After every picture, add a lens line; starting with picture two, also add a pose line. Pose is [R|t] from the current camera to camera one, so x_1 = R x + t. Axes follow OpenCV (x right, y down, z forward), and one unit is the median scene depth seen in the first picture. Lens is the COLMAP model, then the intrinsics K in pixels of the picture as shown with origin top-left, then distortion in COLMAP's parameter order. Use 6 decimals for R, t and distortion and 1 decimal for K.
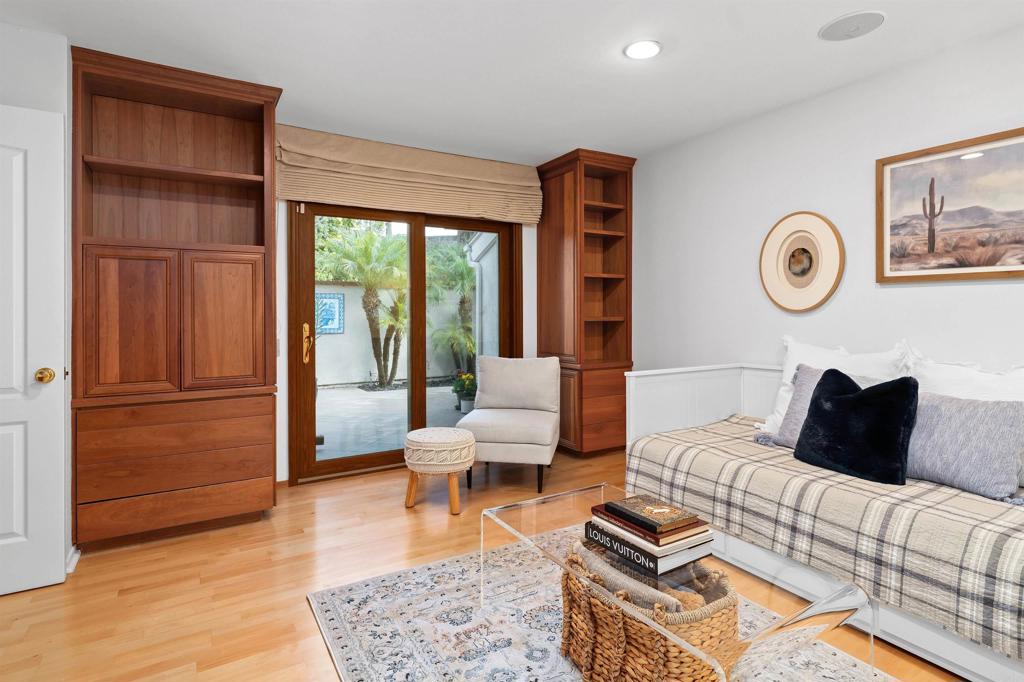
lens RADIAL K [[517.3, 0, 490.6], [0, 517.3, 311.9], [0, 0, 1]] dist [-0.003691, 0.000412]
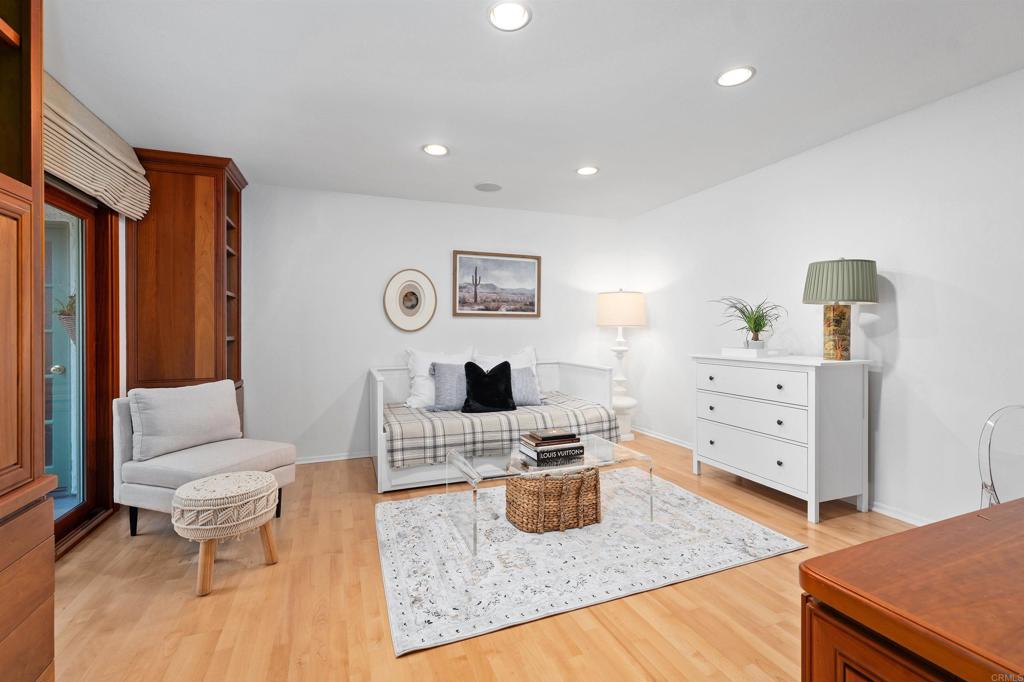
lens RADIAL K [[446.9, 0, 511.6], [0, 446.9, 335.5], [0, 0, 1]] dist [0.000170, -0.000031]
pose [[0.161025, -0.005166, 0.986937, -0.871204], [0.000376, 0.999987, 0.005173, 0.006986], [-0.986950, -0.000462, 0.161025, 0.568057]]
